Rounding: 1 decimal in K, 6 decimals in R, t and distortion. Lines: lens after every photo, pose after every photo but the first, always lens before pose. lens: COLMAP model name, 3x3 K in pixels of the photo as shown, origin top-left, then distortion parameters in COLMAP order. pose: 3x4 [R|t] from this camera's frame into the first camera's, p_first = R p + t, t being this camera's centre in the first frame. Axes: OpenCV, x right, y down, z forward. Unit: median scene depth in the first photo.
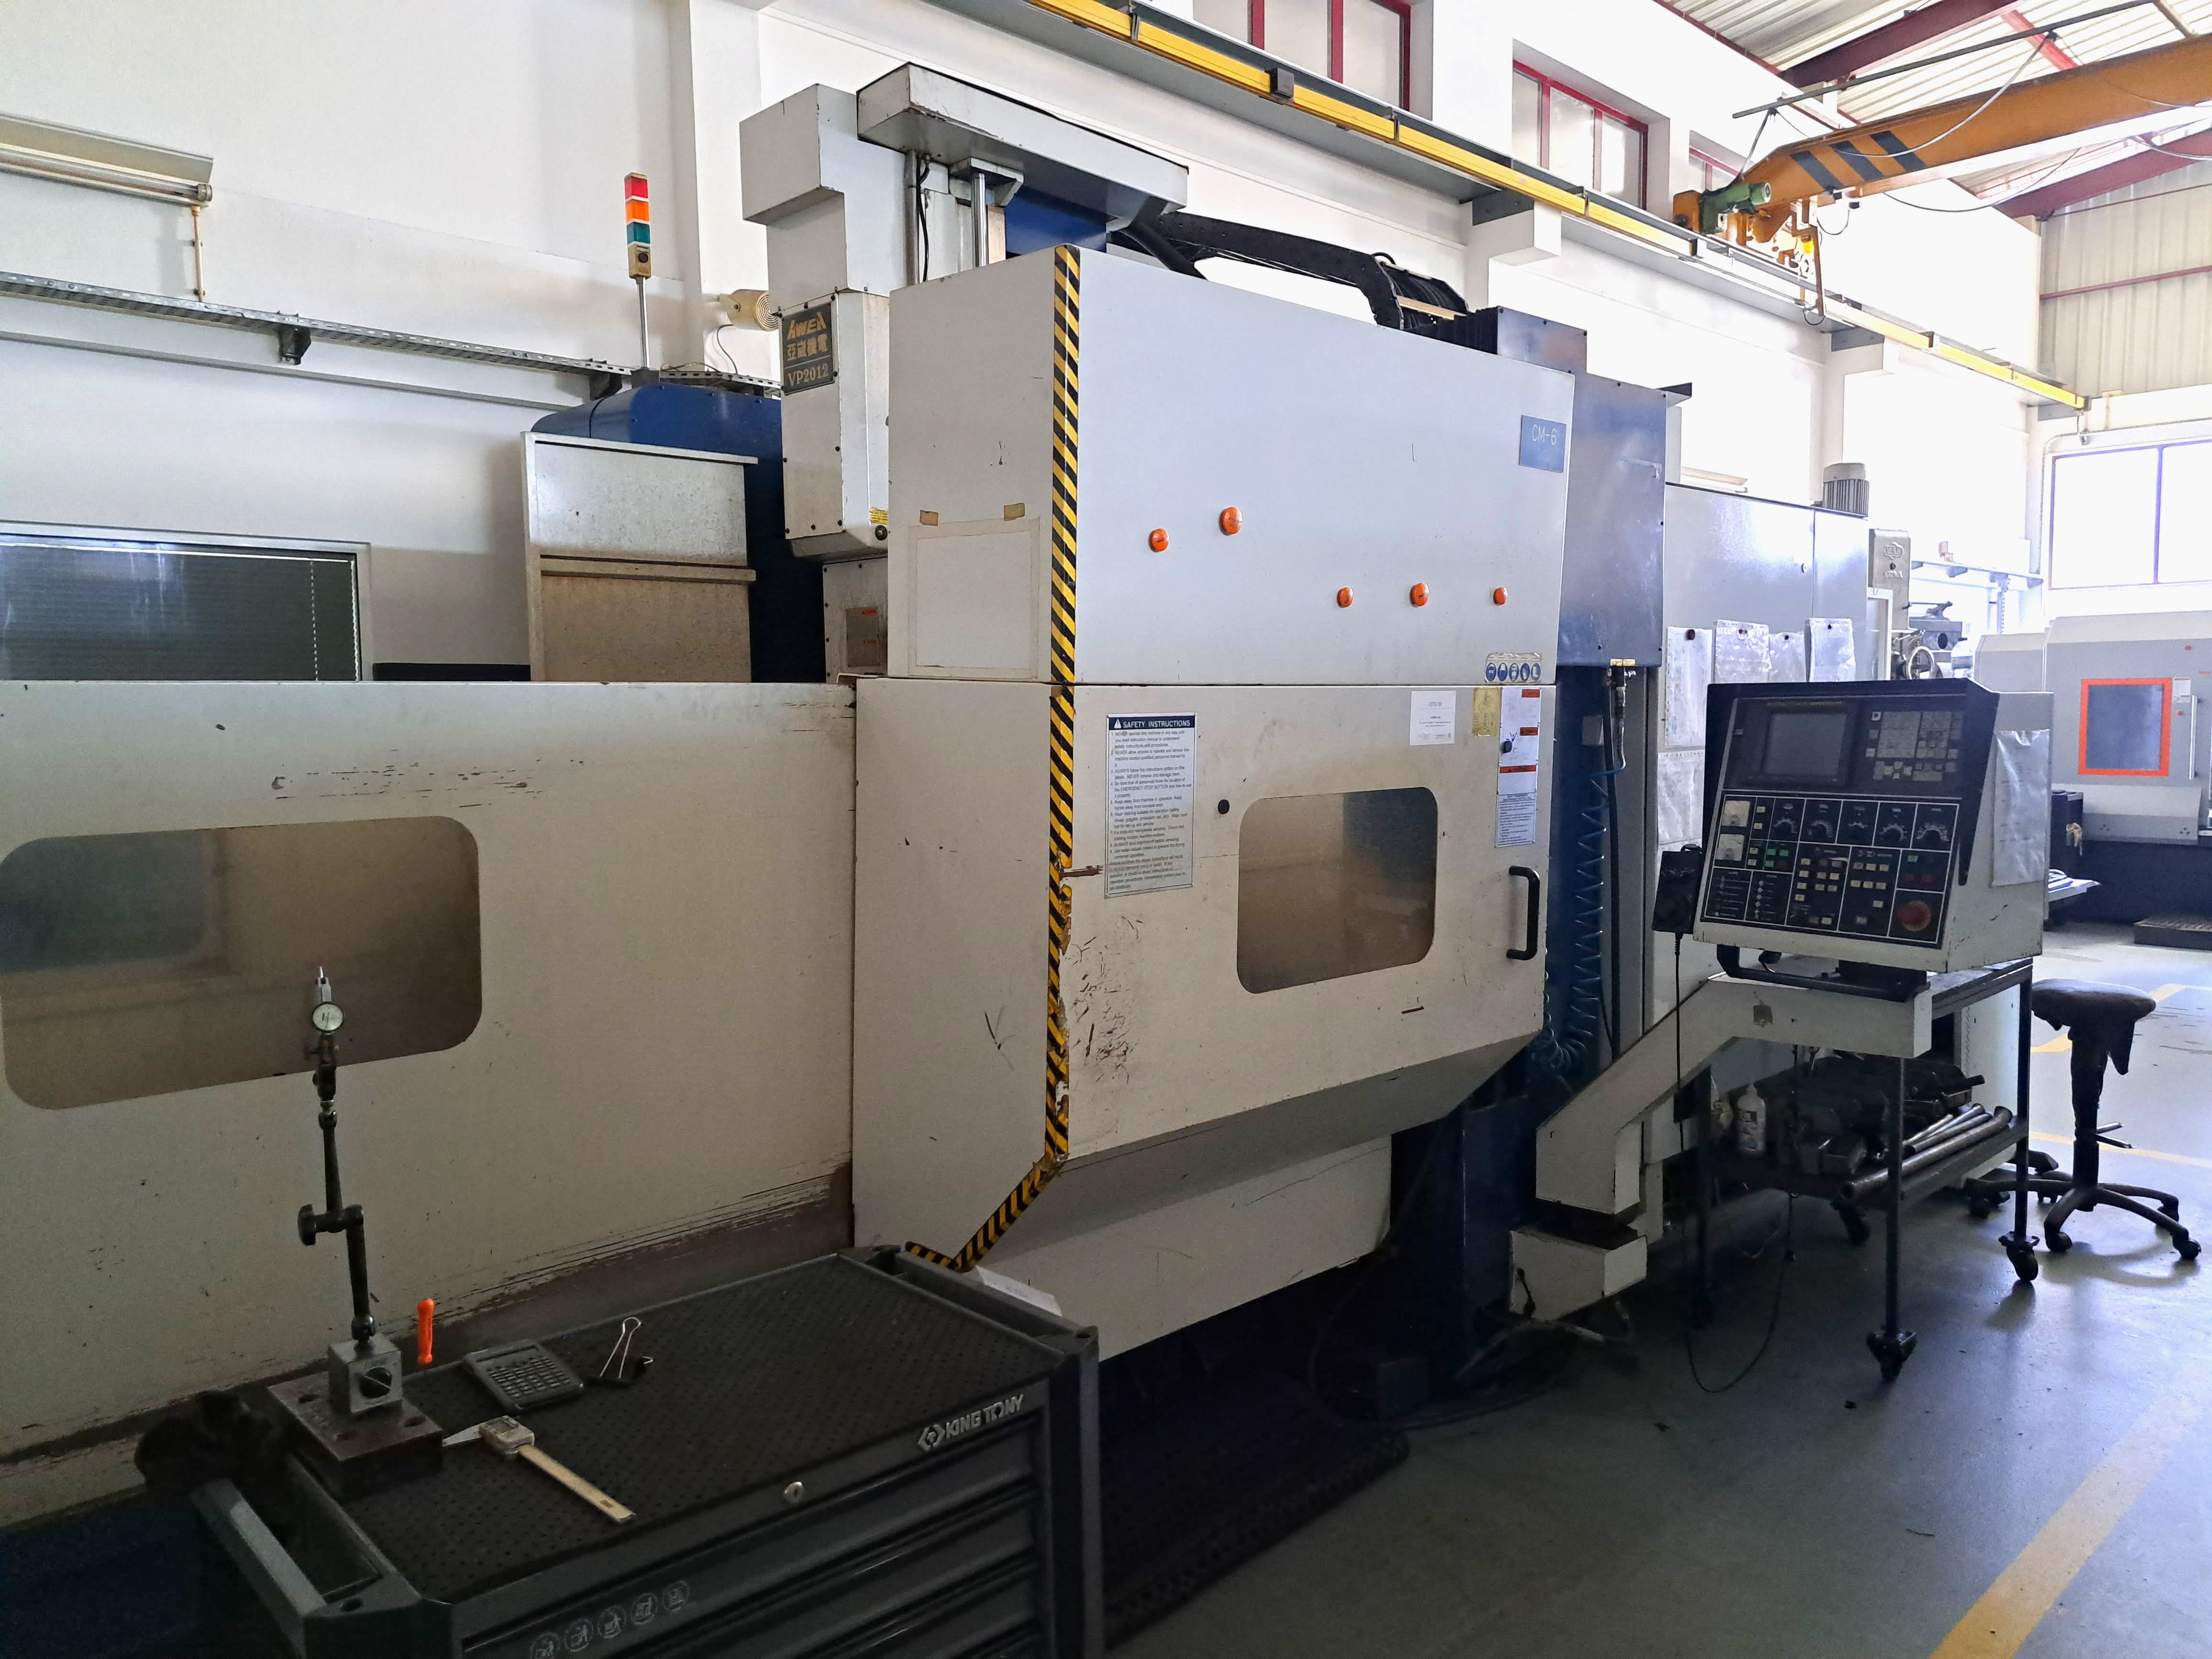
lens RADIAL K [[1563.4, 0, 1111.8], [0, 1563.4, 816.0], [0, 0, 1]] dist [-0.002757, -0.000834]
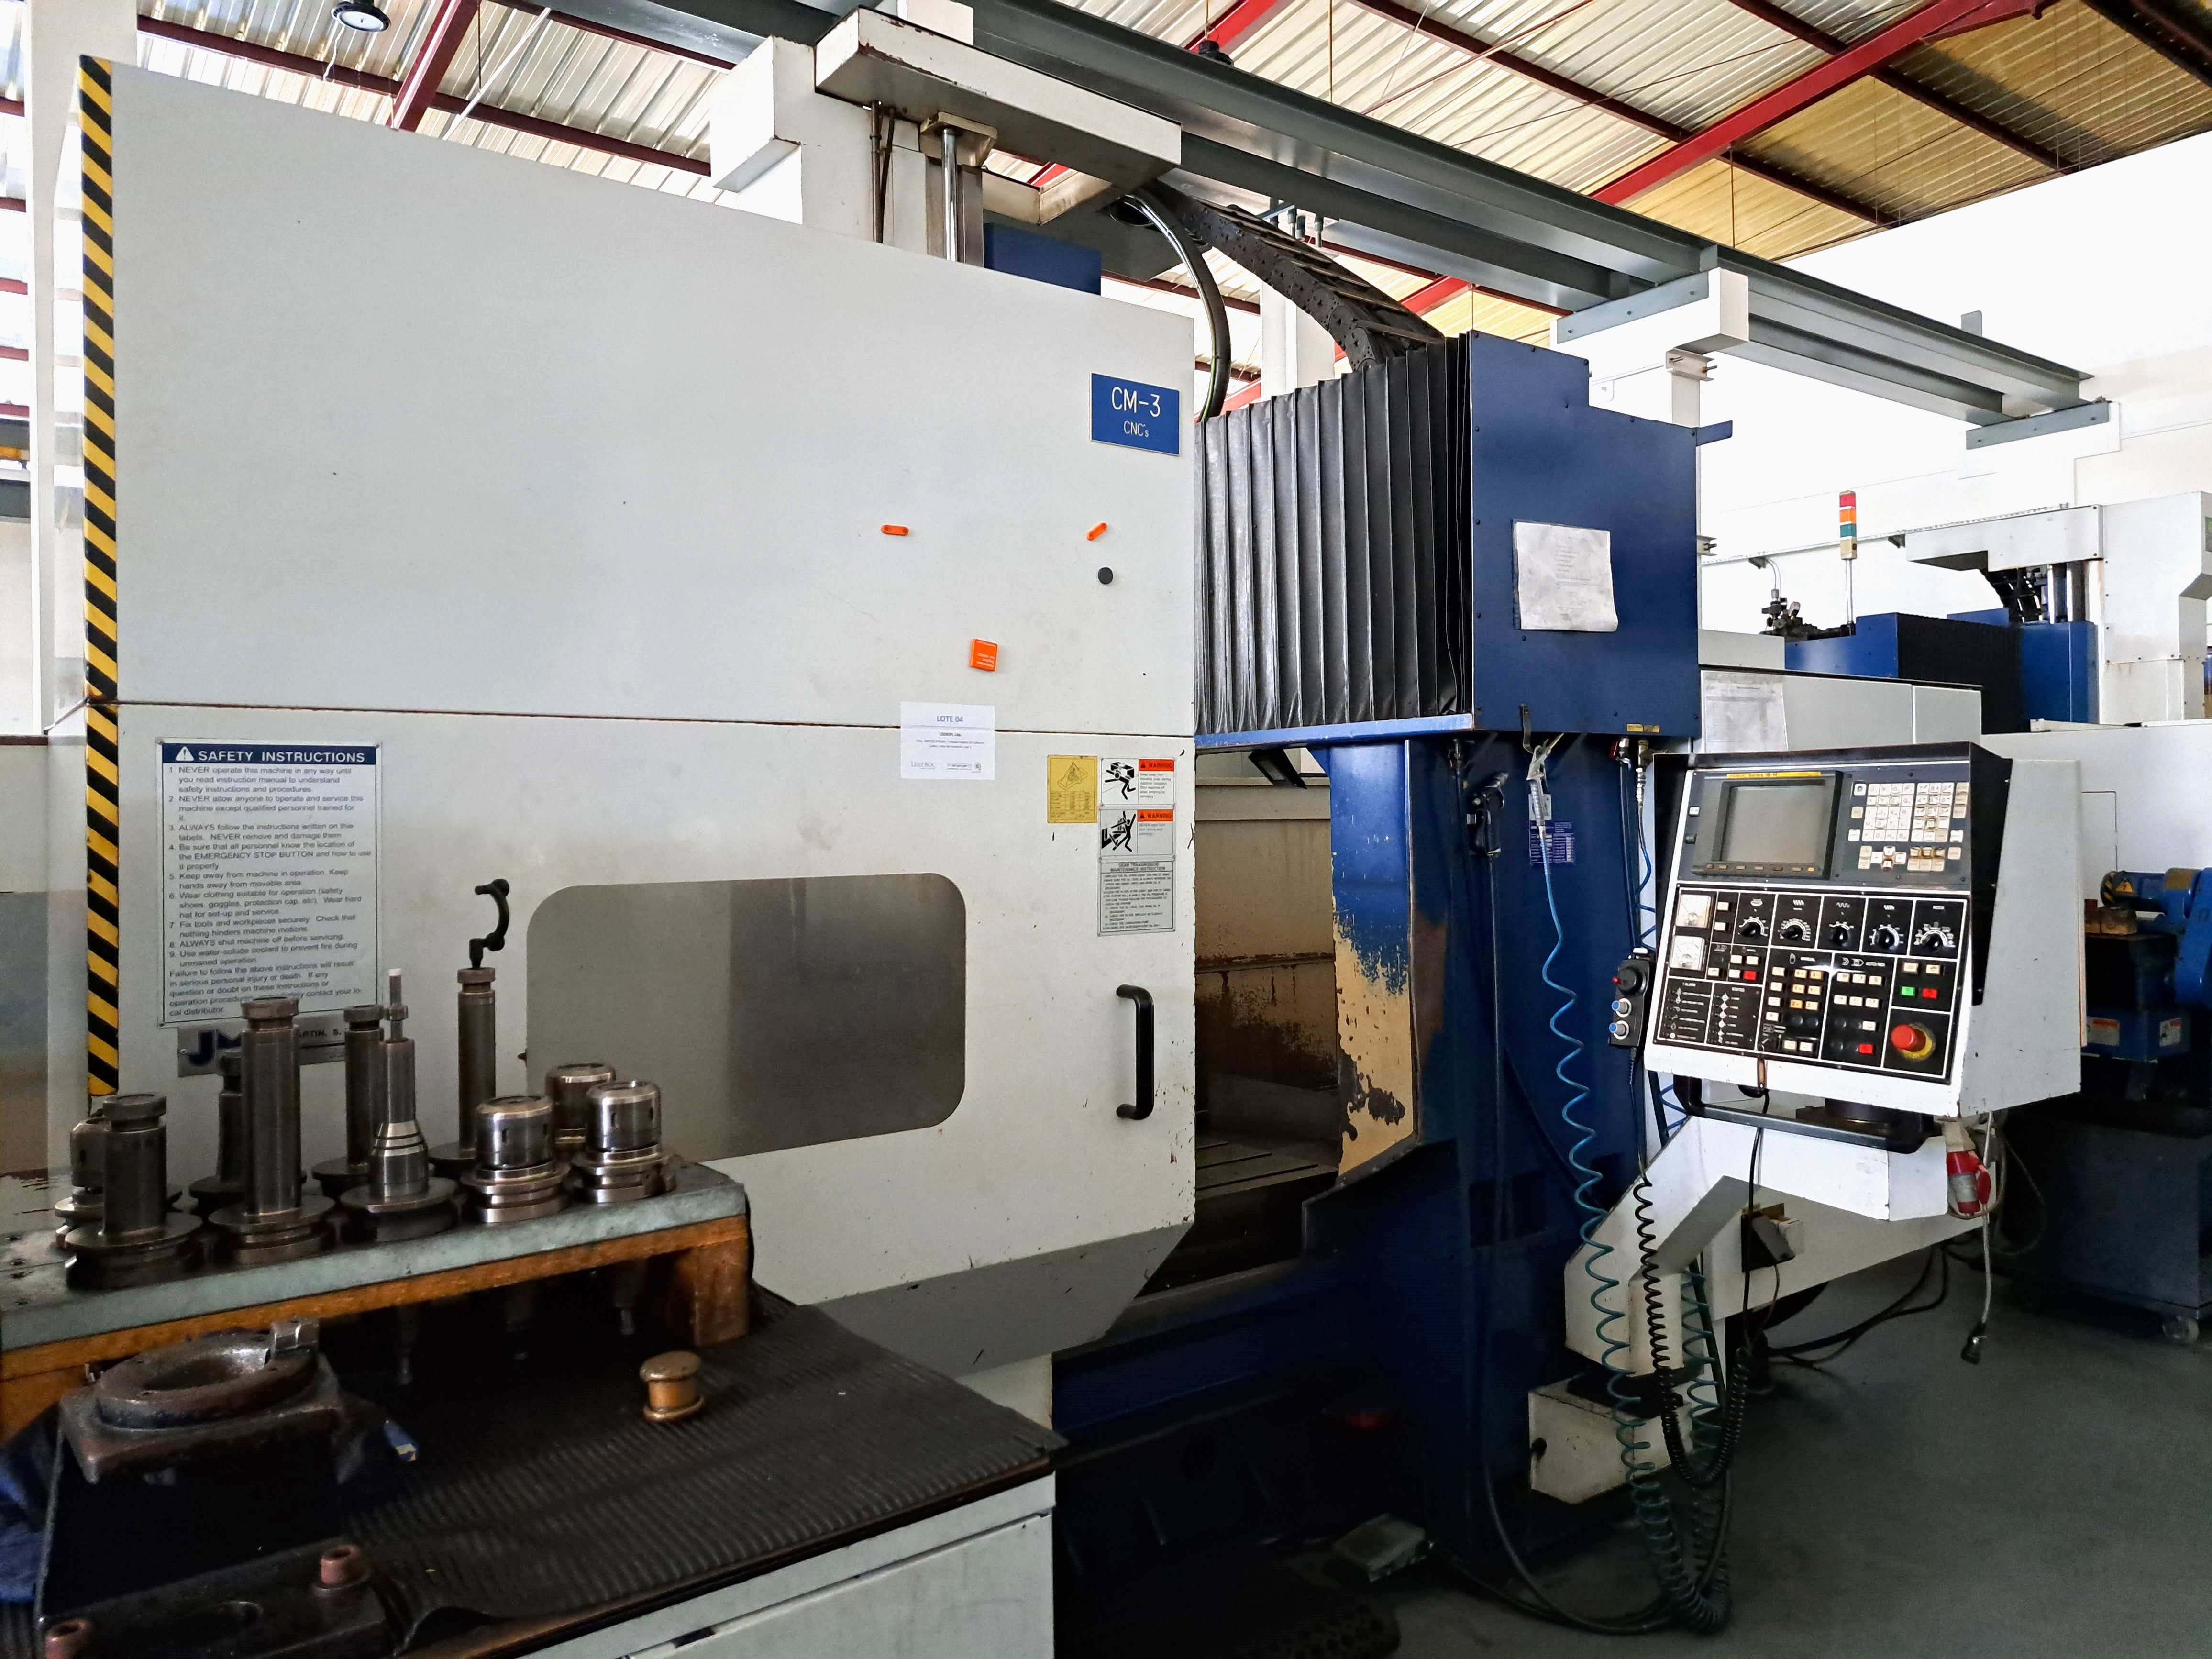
lens RADIAL K [[1563.4, 0, 1104.6], [0, 1563.4, 841.5], [0, 0, 1]] dist [-0.002757, -0.000834]
pose [[0.994484, 0.001809, -0.104875, 0.185490], [-0.006648, 0.998928, -0.045803, 0.001624], [0.104680, 0.046248, 0.993430, 0.164999]]
